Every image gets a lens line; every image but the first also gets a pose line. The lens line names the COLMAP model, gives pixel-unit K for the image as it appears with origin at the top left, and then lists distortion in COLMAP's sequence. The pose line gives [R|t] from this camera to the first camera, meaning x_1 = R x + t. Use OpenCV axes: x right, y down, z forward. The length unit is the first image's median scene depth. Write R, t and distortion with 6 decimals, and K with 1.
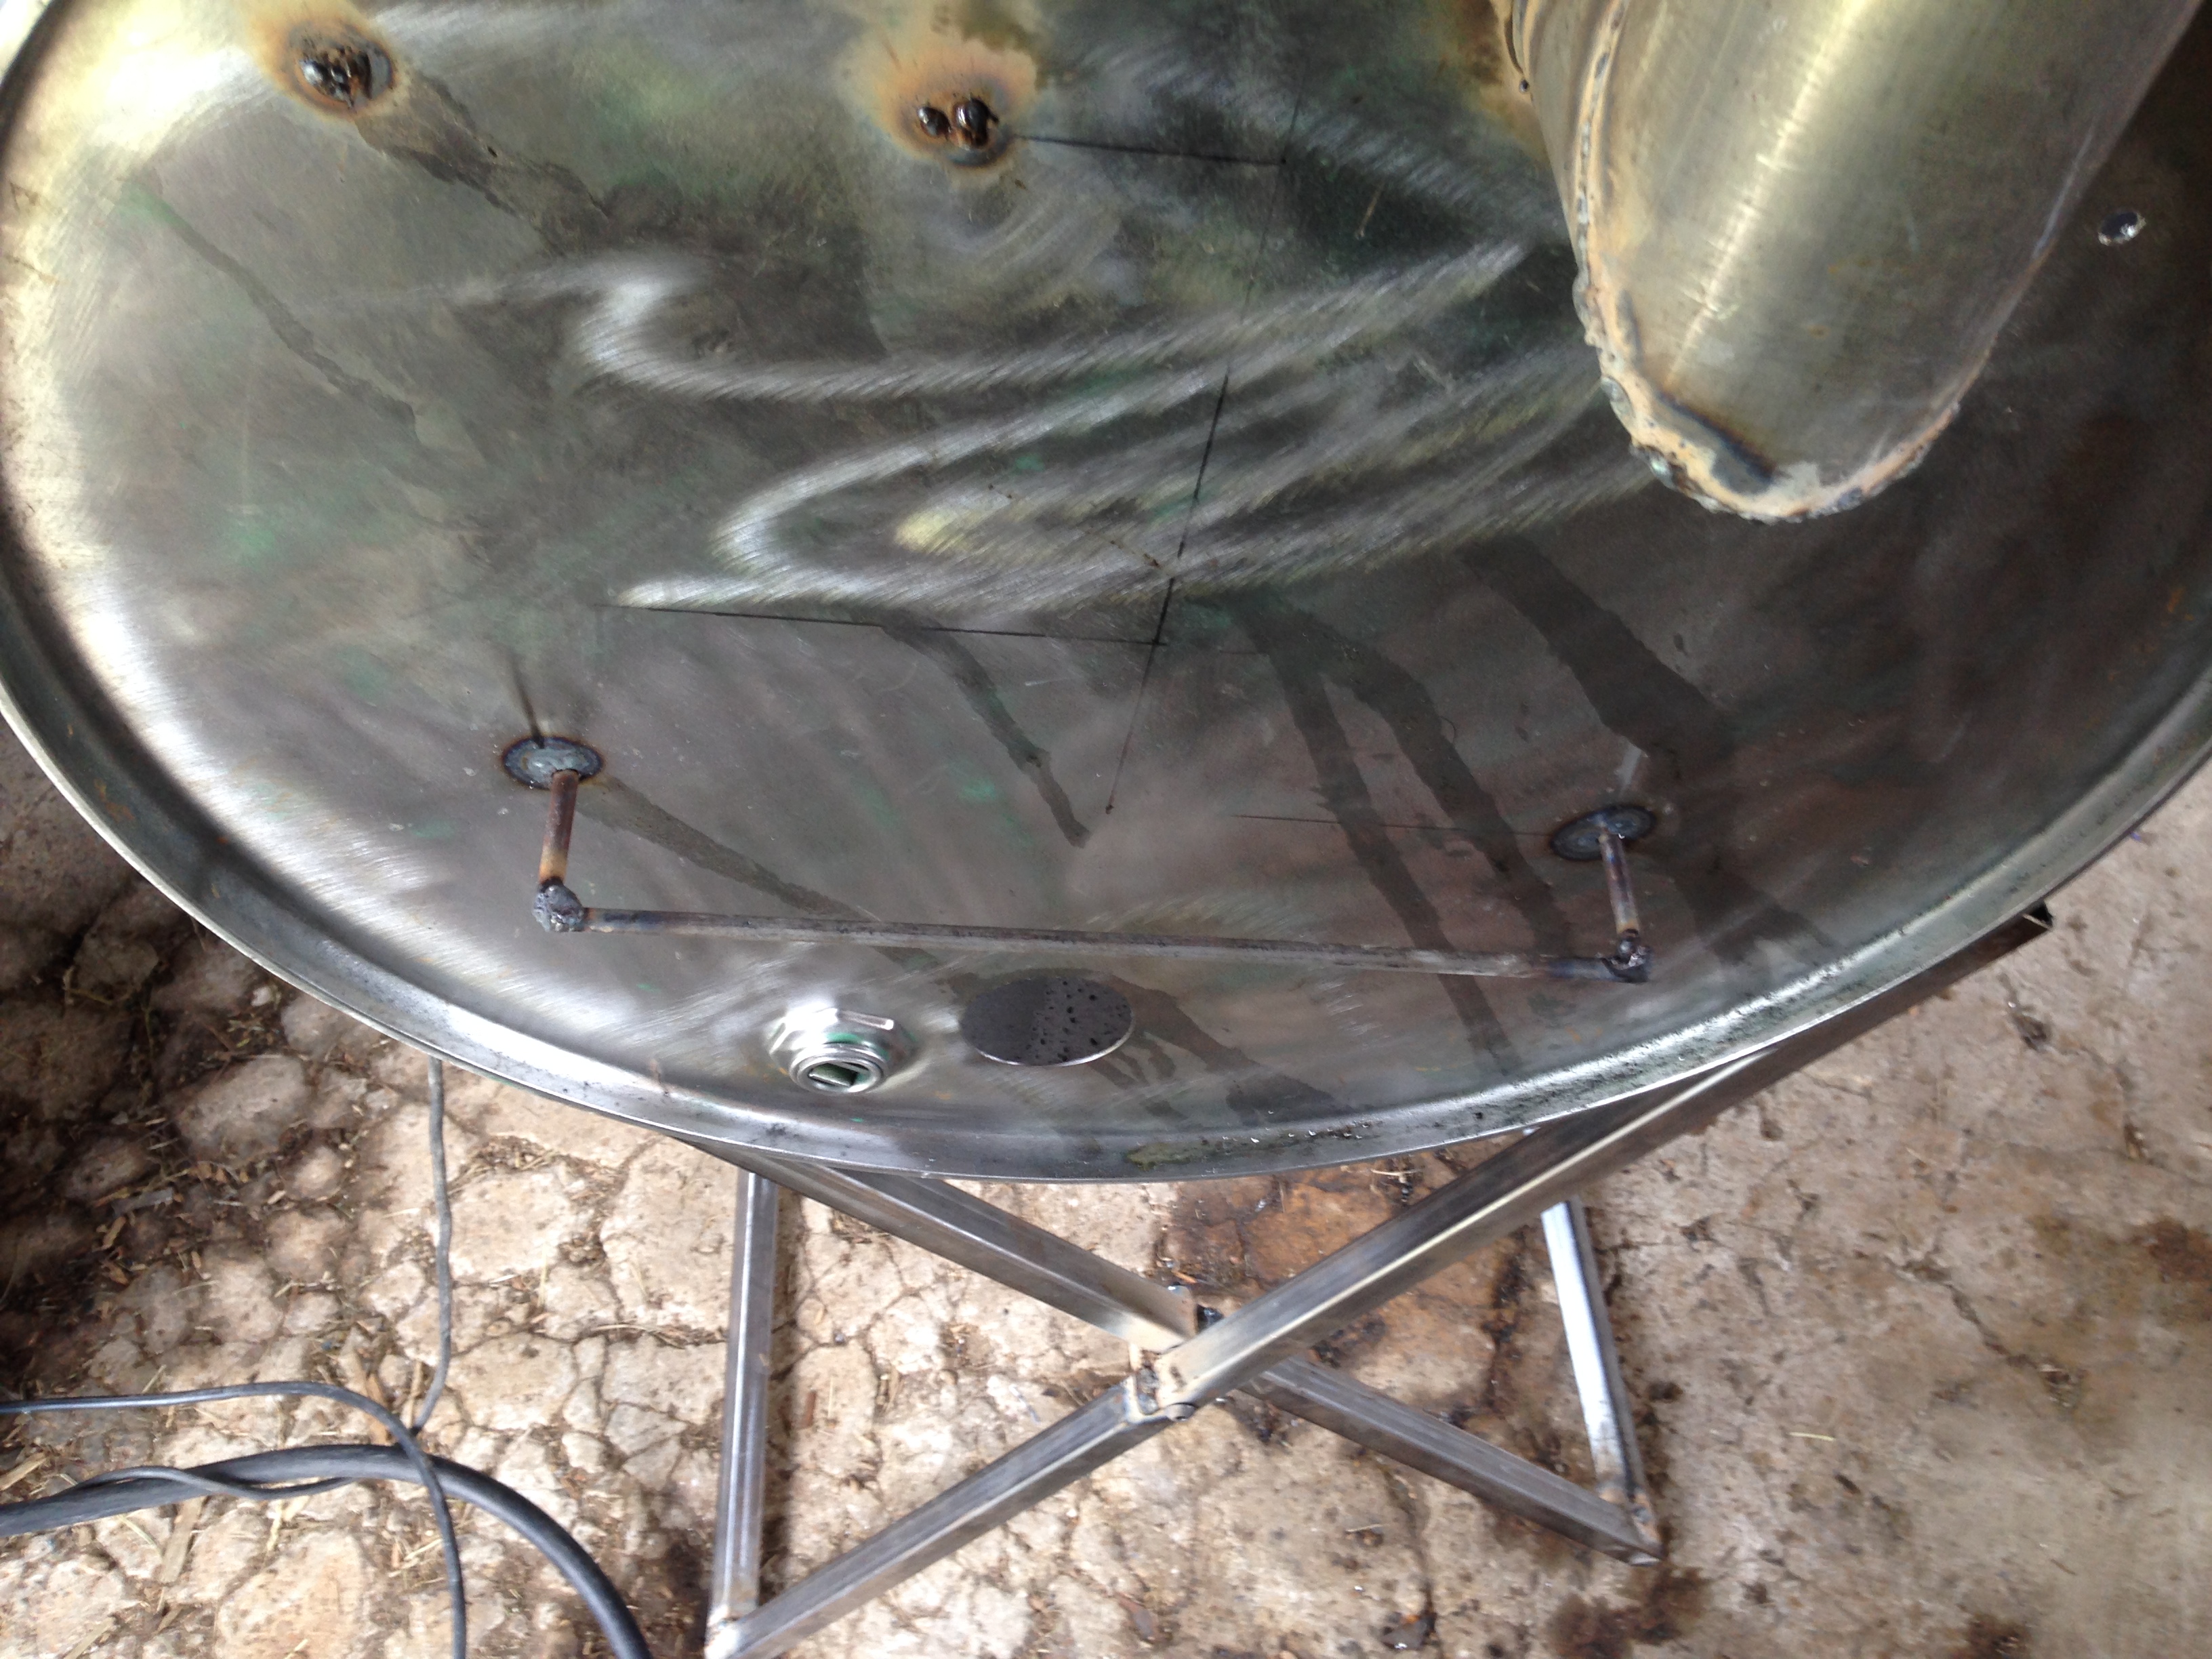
lens RADIAL K [[2492.7, 0, 1106.0], [0, 2492.7, 829.5], [0, 0, 1]] dist [0.270063, -0.813701]
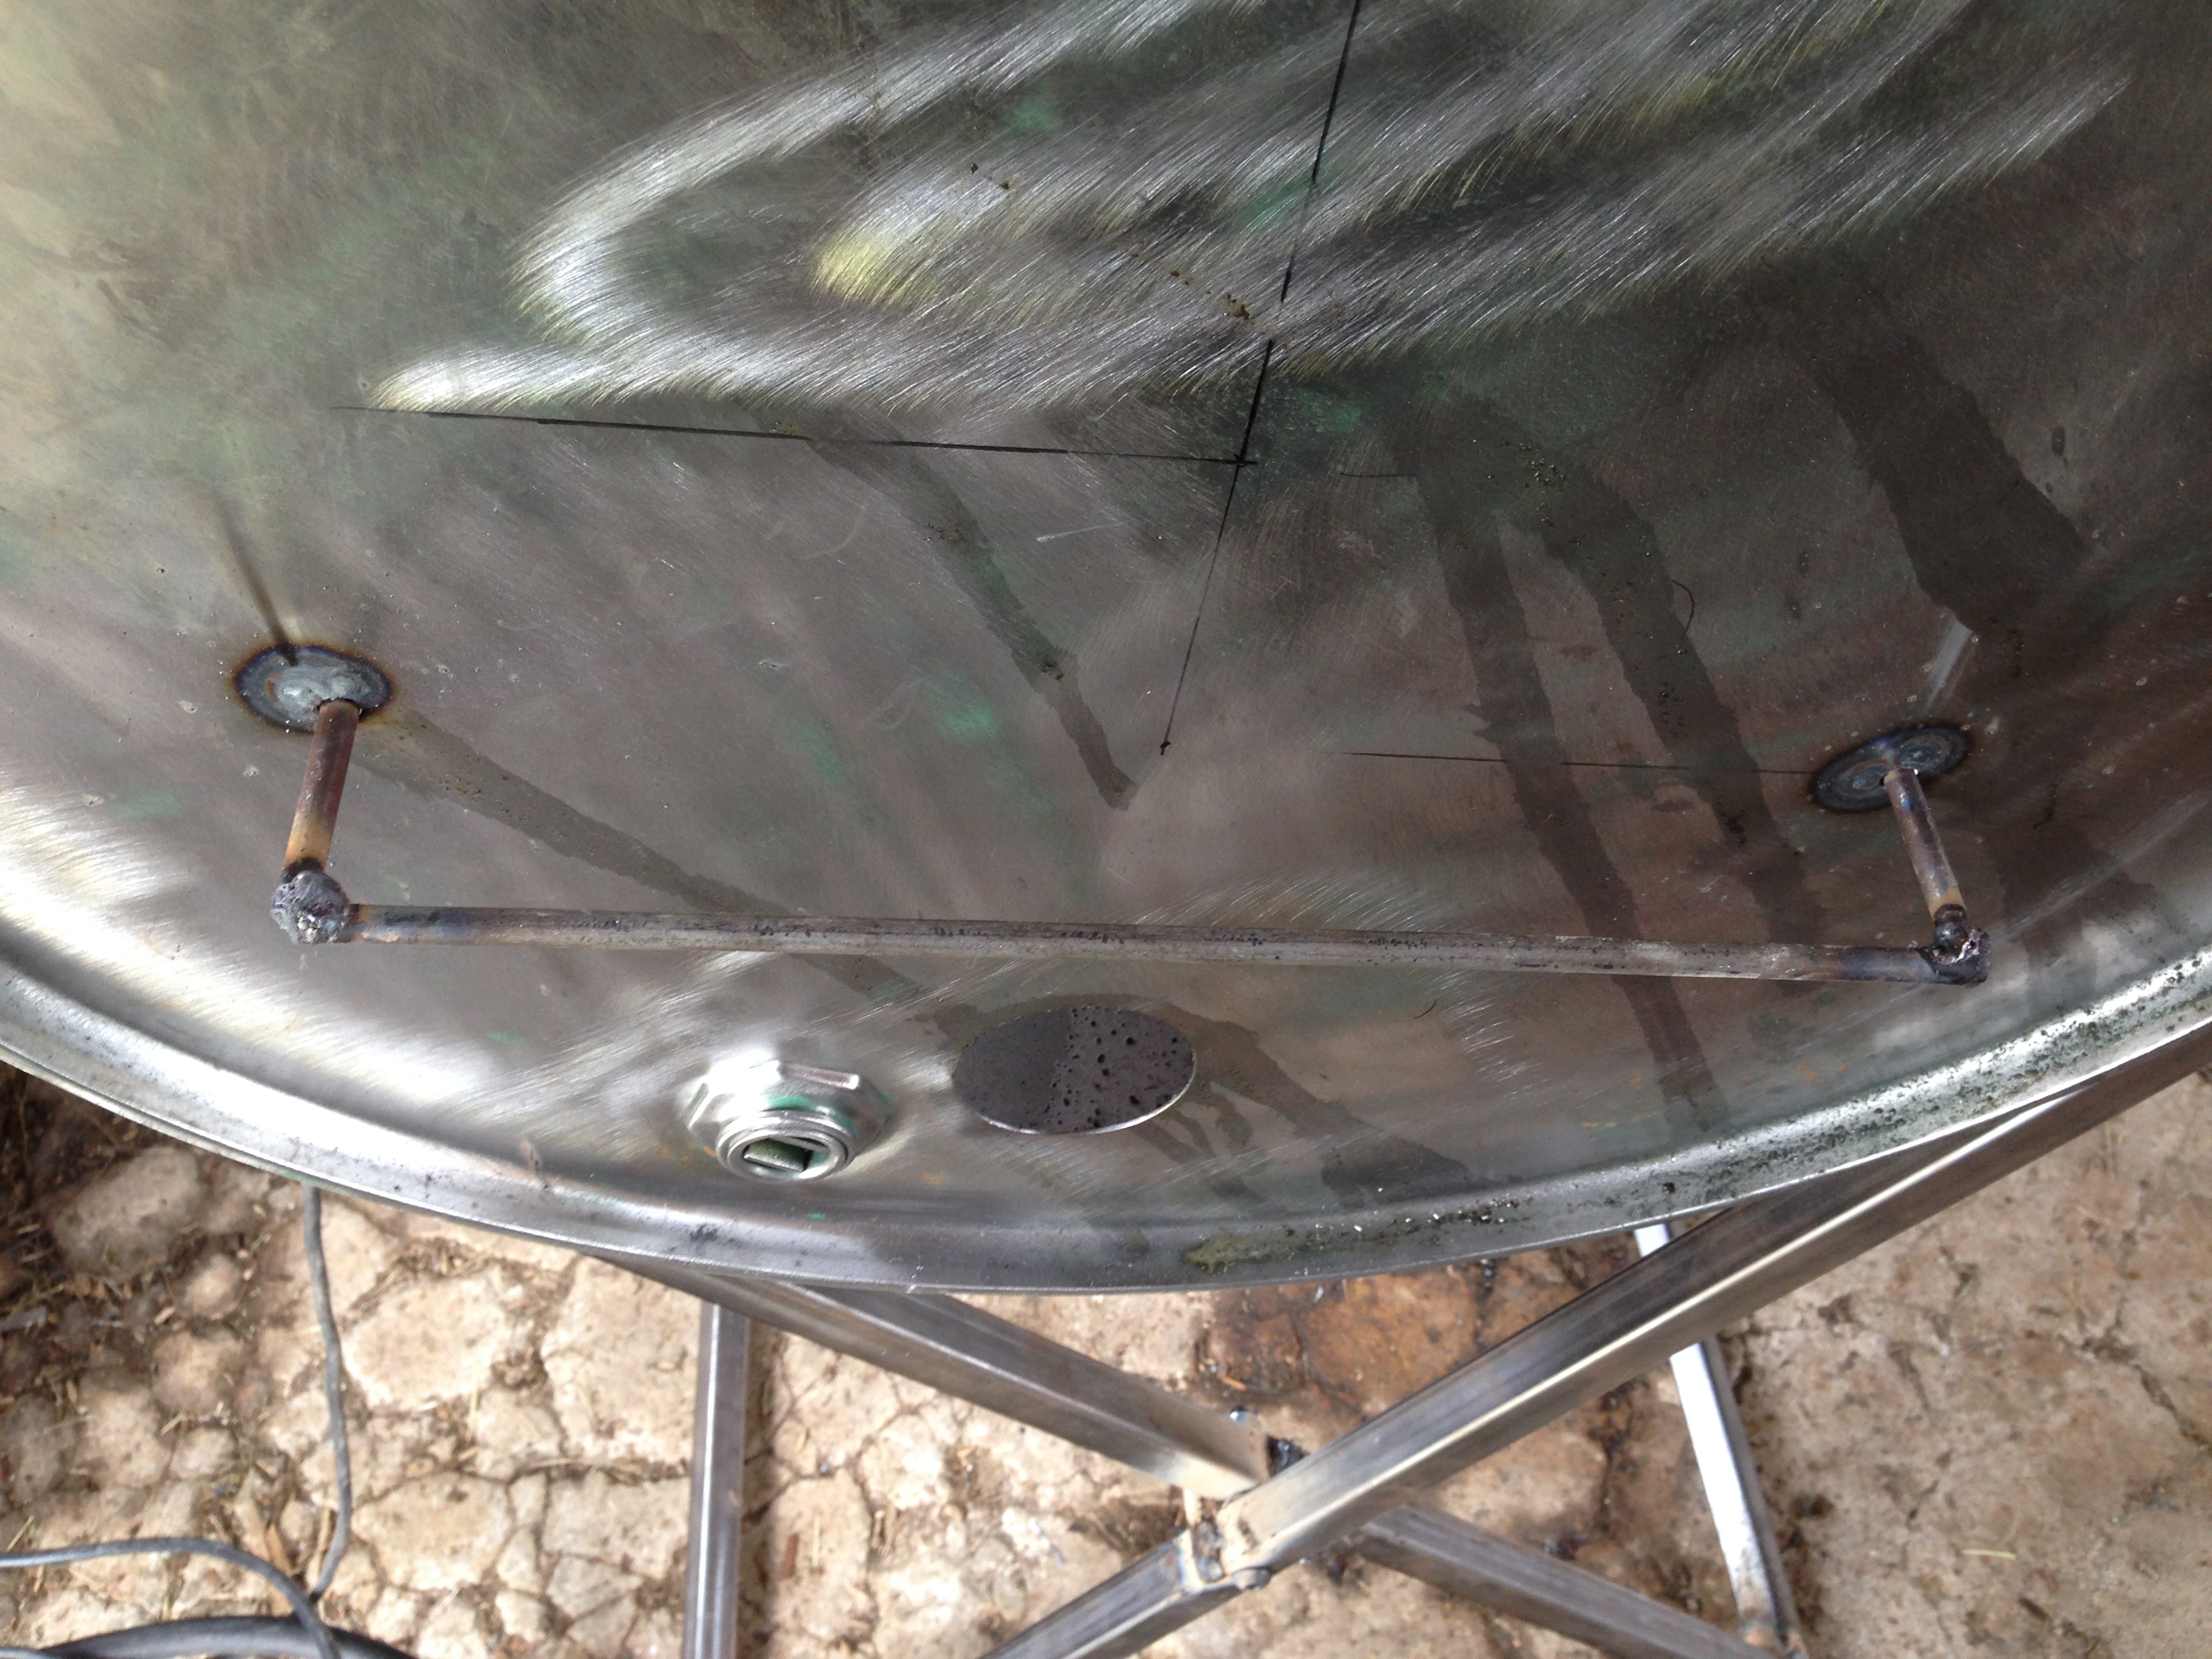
lens RADIAL K [[2492.7, 0, 1106.0], [0, 2492.7, 829.5], [0, 0, 1]] dist [0.270063, -0.813701]
pose [[0.999622, -0.027469, 0.001479, -0.007655], [0.027500, 0.999246, -0.027420, 0.015334], [-0.000725, 0.027450, 0.999623, 0.157352]]
